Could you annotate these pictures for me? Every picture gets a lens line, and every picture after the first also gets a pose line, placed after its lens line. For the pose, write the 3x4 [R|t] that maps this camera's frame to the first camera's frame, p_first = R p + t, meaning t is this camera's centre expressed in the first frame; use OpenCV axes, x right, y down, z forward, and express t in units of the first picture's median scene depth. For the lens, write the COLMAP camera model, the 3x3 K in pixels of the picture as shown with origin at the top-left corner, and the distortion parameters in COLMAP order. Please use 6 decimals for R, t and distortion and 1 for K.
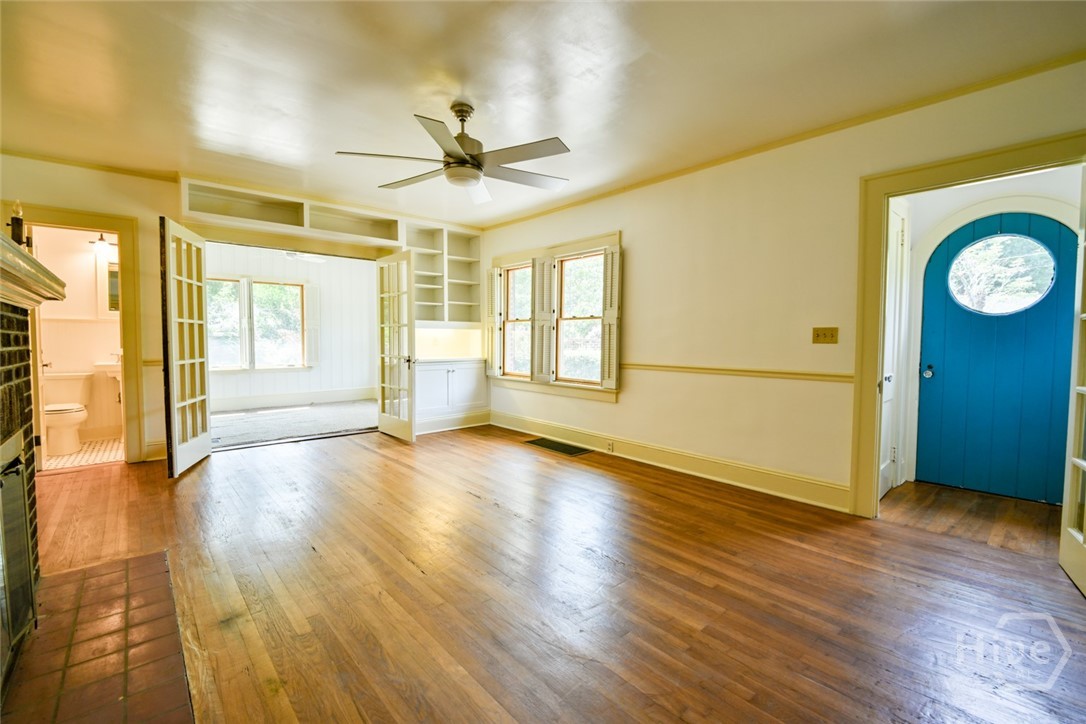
lens RADIAL K [[478.3, 0, 543.0], [0, 478.3, 362.0], [0, 0, 1]] dist [0.030697, -0.021306]
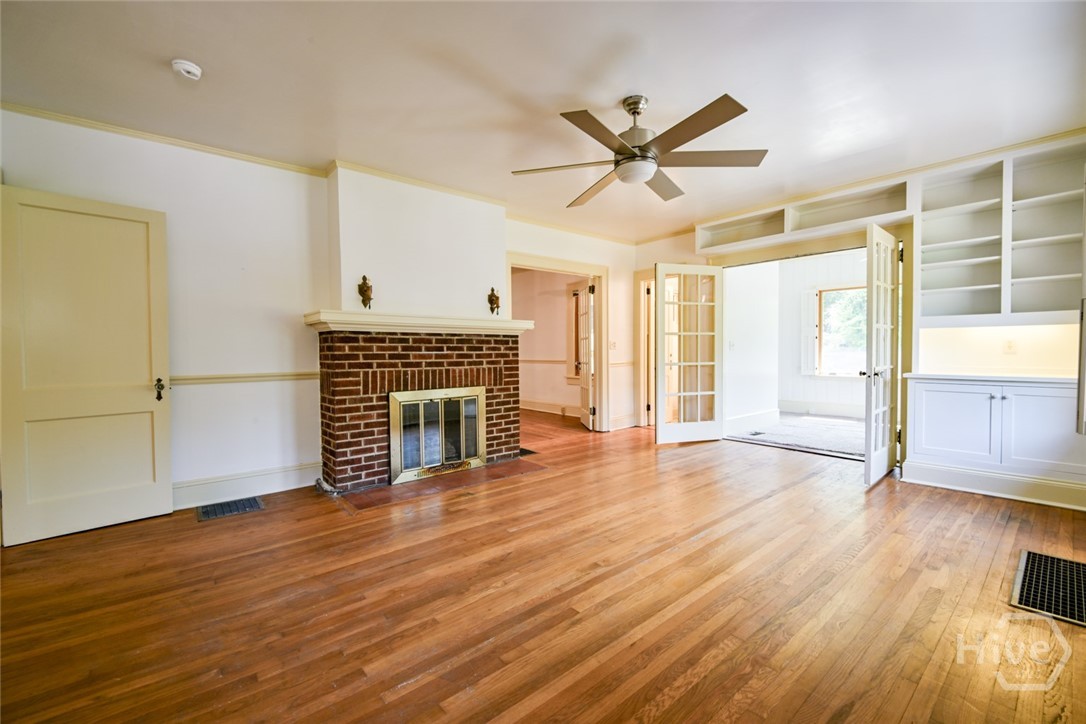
lens RADIAL K [[454.8, 0, 537.5], [0, 454.8, 362.5], [0, 0, 1]] dist [0.000621, -0.000440]
pose [[-0.037173, 0.027135, -0.998940, 0.737740], [-0.038942, 0.998833, 0.028582, -0.033957], [0.998550, 0.039963, -0.036073, 0.856984]]
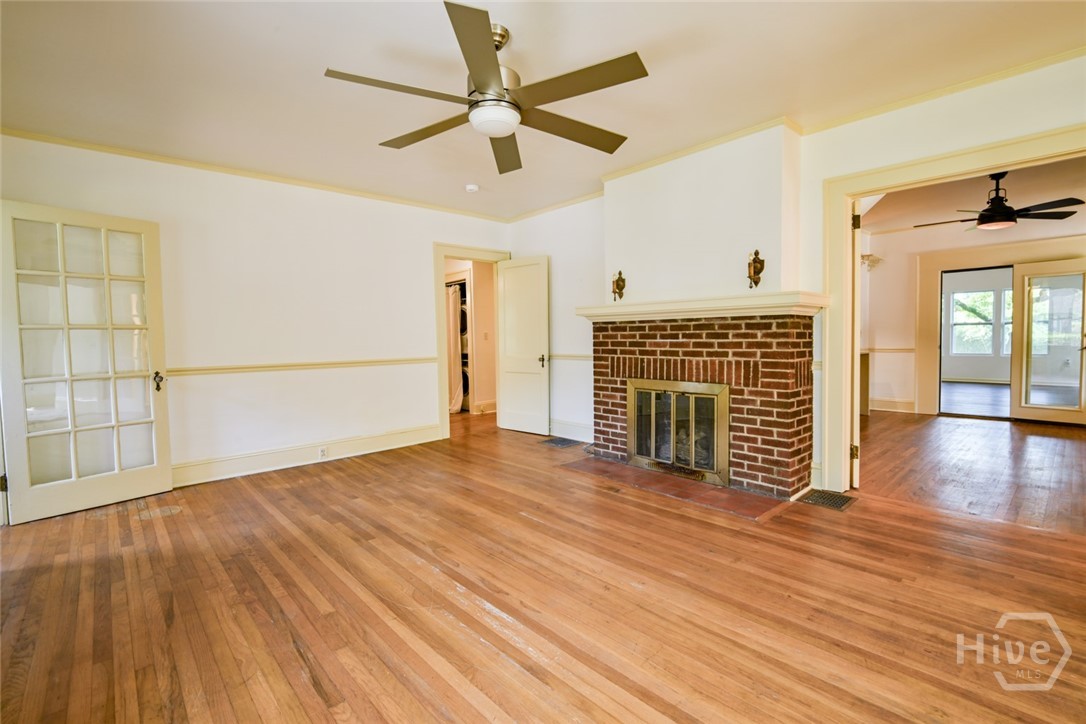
lens RADIAL K [[478.3, 0, 543.0], [0, 478.3, 362.0], [0, 0, 1]] dist [0.030697, -0.021306]
pose [[-0.999803, 0.013226, -0.014795, -0.225440], [0.011723, 0.995169, 0.097477, -0.085148], [0.016013, 0.097284, -0.995128, 1.789350]]
